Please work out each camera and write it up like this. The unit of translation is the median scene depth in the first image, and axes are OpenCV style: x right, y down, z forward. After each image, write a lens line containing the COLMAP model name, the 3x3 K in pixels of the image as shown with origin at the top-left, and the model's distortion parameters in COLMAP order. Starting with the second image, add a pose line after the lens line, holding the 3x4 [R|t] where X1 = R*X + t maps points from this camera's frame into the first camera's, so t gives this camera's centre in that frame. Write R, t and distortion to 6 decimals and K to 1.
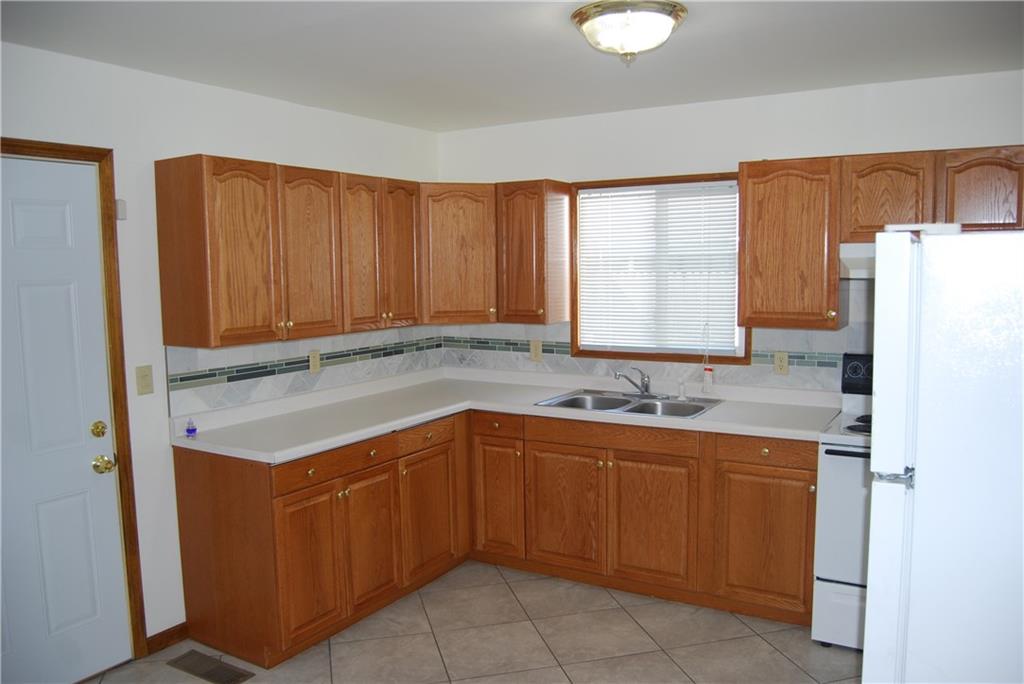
lens RADIAL K [[796.9, 0, 512.4], [0, 796.9, 342.9], [0, 0, 1]] dist [-0.091343, 0.008663]
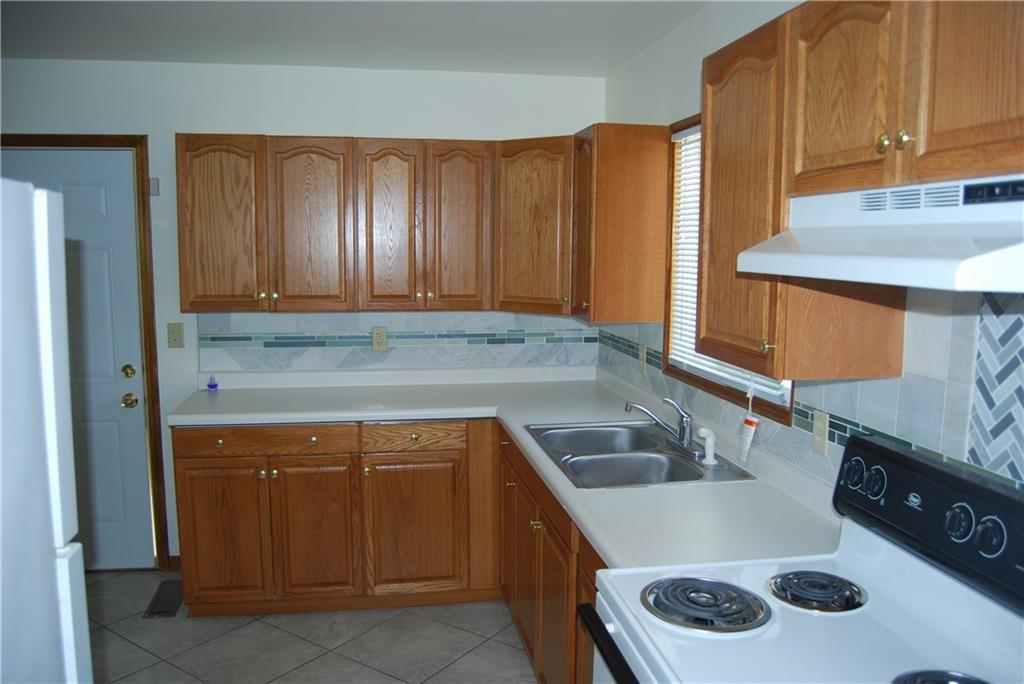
lens RADIAL K [[796.9, 0, 517.7], [0, 796.9, 342.8], [0, 0, 1]] dist [-0.091343, 0.008663]
pose [[0.661196, 0.107854, -0.742420, 0.607416], [-0.089968, 0.993870, 0.064258, -0.051154], [0.744799, 0.024307, 0.666846, 0.514023]]
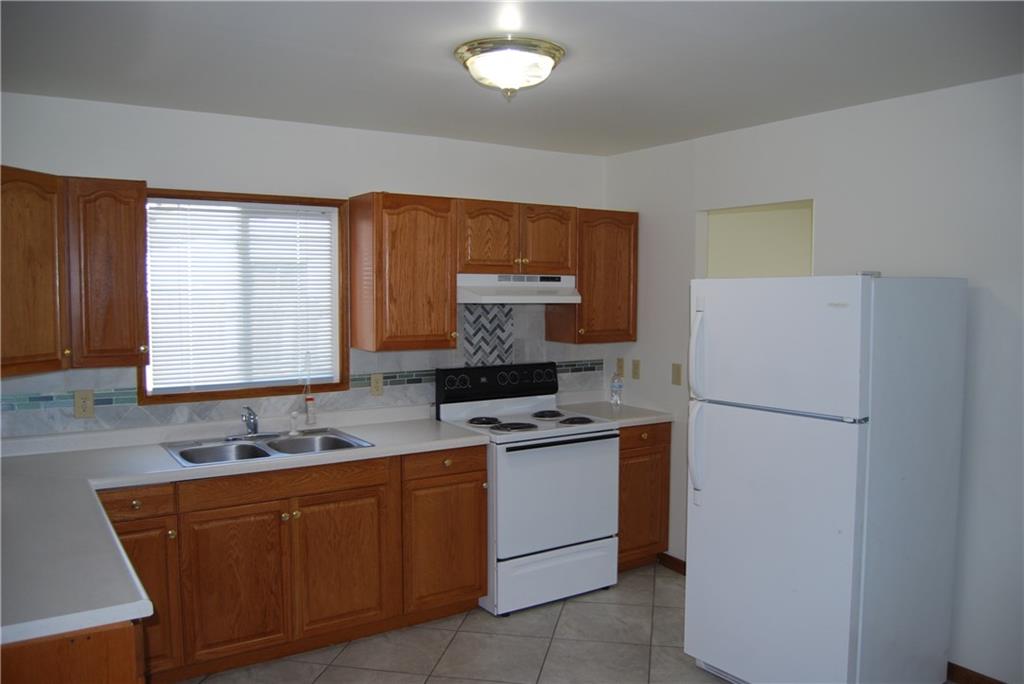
lens RADIAL K [[796.9, 0, 520.2], [0, 796.9, 343.3], [0, 0, 1]] dist [-0.091343, 0.008663]
pose [[0.422668, -0.046977, 0.905066, -0.553942], [0.077949, 0.996839, 0.015338, -0.031600], [-0.902926, 0.064067, 0.424994, 0.382889]]
